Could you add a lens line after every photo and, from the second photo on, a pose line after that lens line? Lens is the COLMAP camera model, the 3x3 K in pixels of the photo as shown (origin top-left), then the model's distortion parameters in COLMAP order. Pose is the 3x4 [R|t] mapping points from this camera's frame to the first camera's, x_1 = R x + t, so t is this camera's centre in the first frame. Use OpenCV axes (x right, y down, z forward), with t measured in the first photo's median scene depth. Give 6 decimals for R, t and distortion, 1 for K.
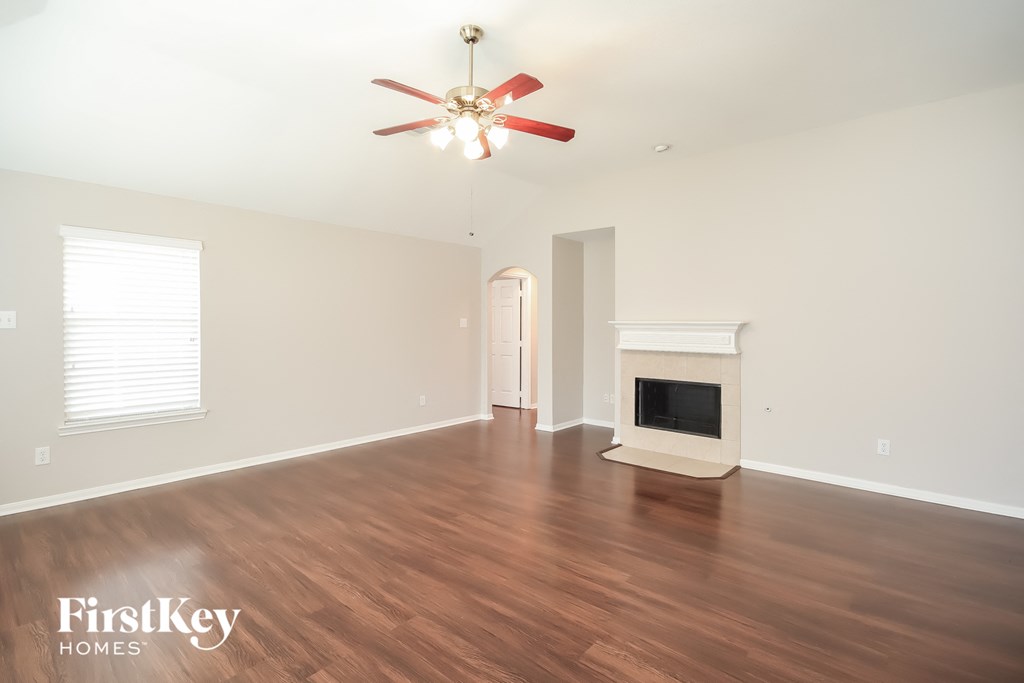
lens RADIAL K [[496.5, 0, 511.1], [0, 496.5, 334.7], [0, 0, 1]] dist [0.003307, 0.000414]
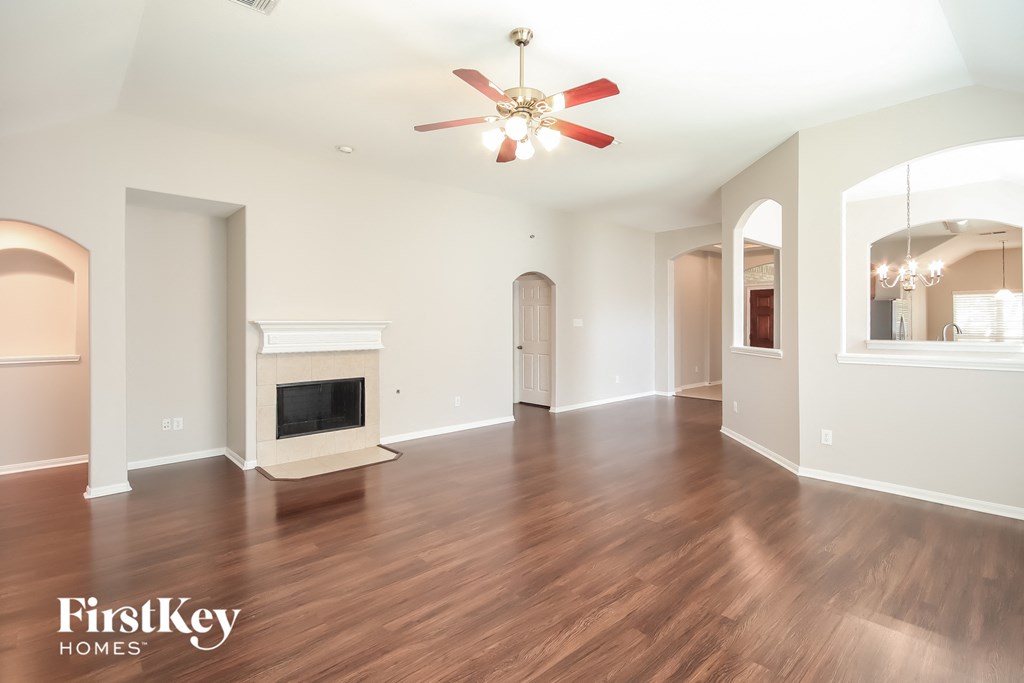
lens RADIAL K [[496.5, 0, 511.1], [0, 496.5, 334.7], [0, 0, 1]] dist [0.003307, 0.000414]
pose [[0.092728, -0.023689, 0.995410, -1.030720], [0.021463, 0.999532, 0.021788, -0.020921], [-0.995460, 0.019344, 0.093193, 0.889299]]
